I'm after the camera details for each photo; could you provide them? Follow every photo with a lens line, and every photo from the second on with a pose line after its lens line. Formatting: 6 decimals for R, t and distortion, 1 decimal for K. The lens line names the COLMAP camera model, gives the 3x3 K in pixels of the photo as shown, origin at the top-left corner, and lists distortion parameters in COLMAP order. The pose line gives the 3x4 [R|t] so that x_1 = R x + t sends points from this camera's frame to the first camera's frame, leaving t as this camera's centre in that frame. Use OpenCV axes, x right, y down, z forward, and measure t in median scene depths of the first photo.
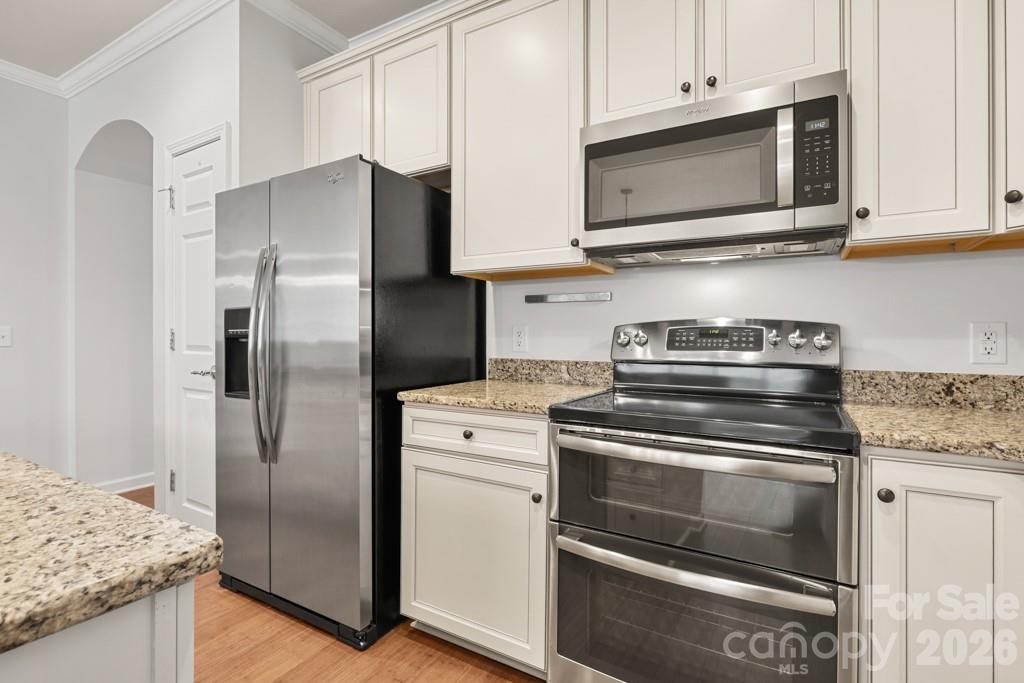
lens RADIAL K [[492.3, 0, 510.3], [0, 492.3, 335.5], [0, 0, 1]] dist [-0.002534, 0.001292]
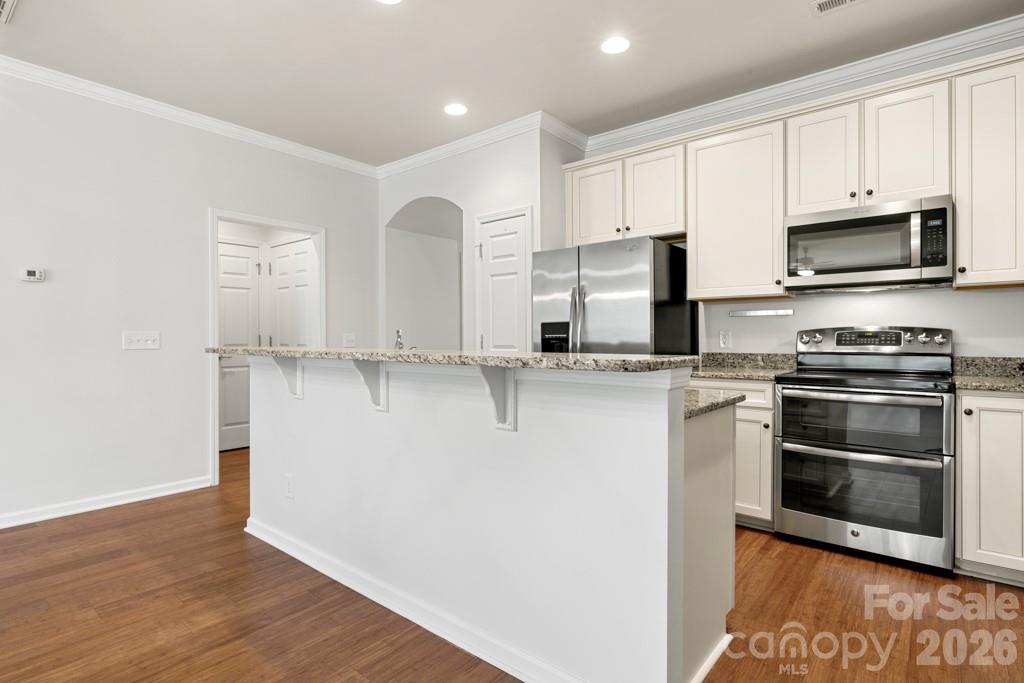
lens RADIAL K [[523.3, 0, 512.0], [0, 523.3, 341.5], [0, 0, 1]] dist [0.000419, 0.000703]
pose [[0.988509, -0.006145, -0.151036, -0.534977], [0.007178, 0.999954, 0.006297, -0.003477], [0.150990, -0.007309, 0.988508, -0.975403]]
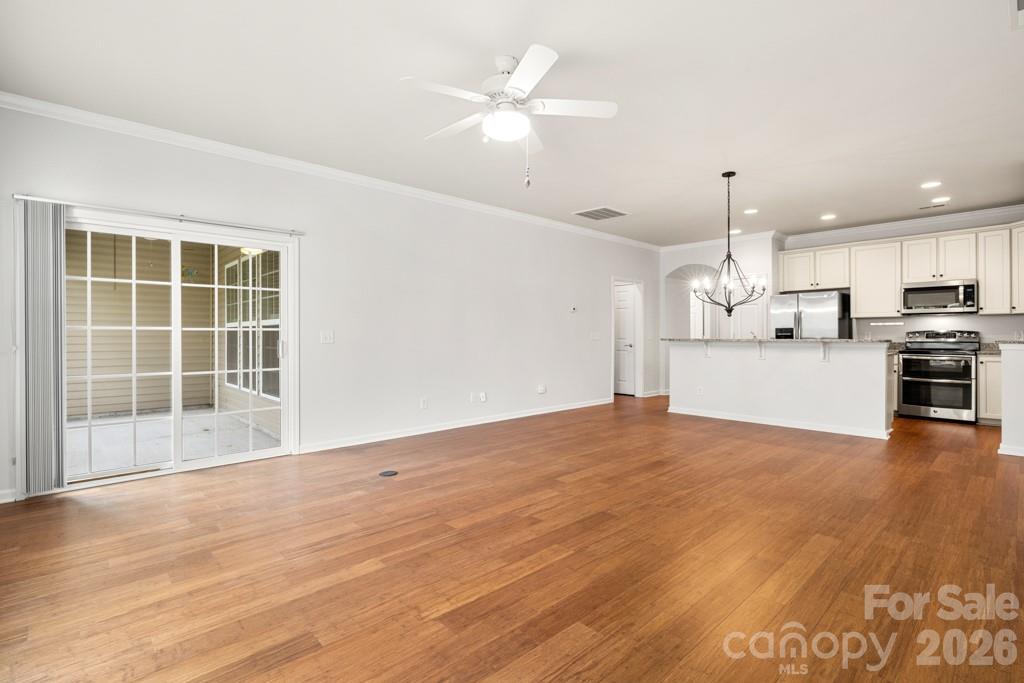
lens RADIAL K [[492.3, 0, 510.3], [0, 492.3, 335.5], [0, 0, 1]] dist [-0.002534, 0.001292]
pose [[0.962885, -0.005379, -0.269859, -1.911426], [0.005359, 0.999985, -0.000810, -0.008622], [0.269859, -0.000666, 0.962900, -3.855415]]
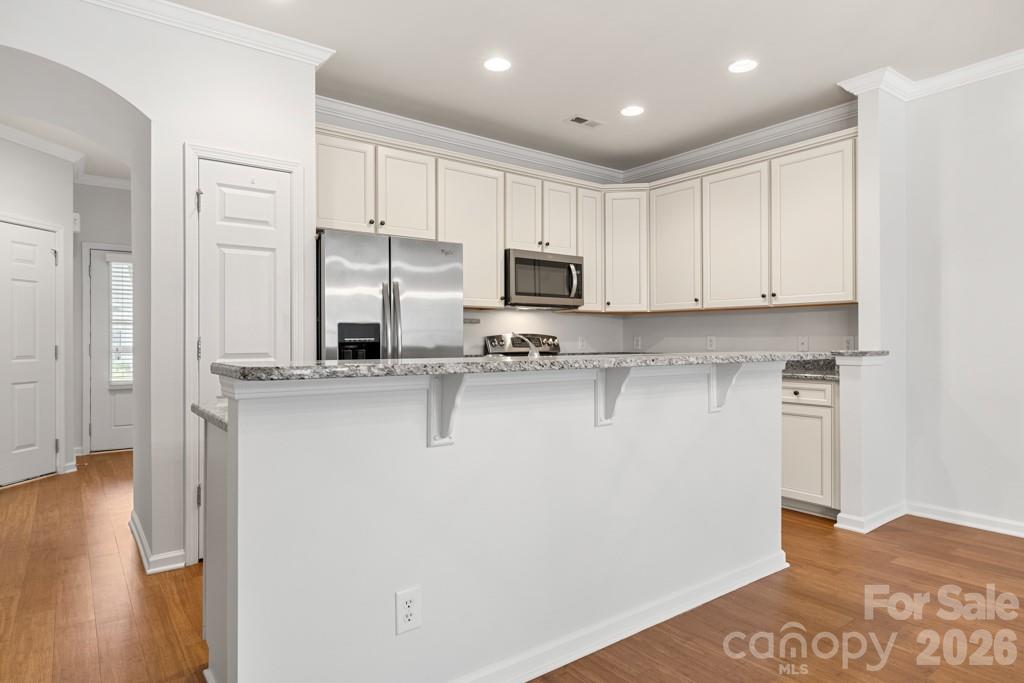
lens RADIAL K [[585.6, 0, 512.0], [0, 585.6, 341.5], [0, 0, 1]] dist [-0.001956, -0.000218]
pose [[0.378221, -0.006227, 0.925694, -2.370825], [0.002754, 0.999981, 0.005602, -0.015016], [-0.925711, 0.000431, 0.378231, -0.001436]]
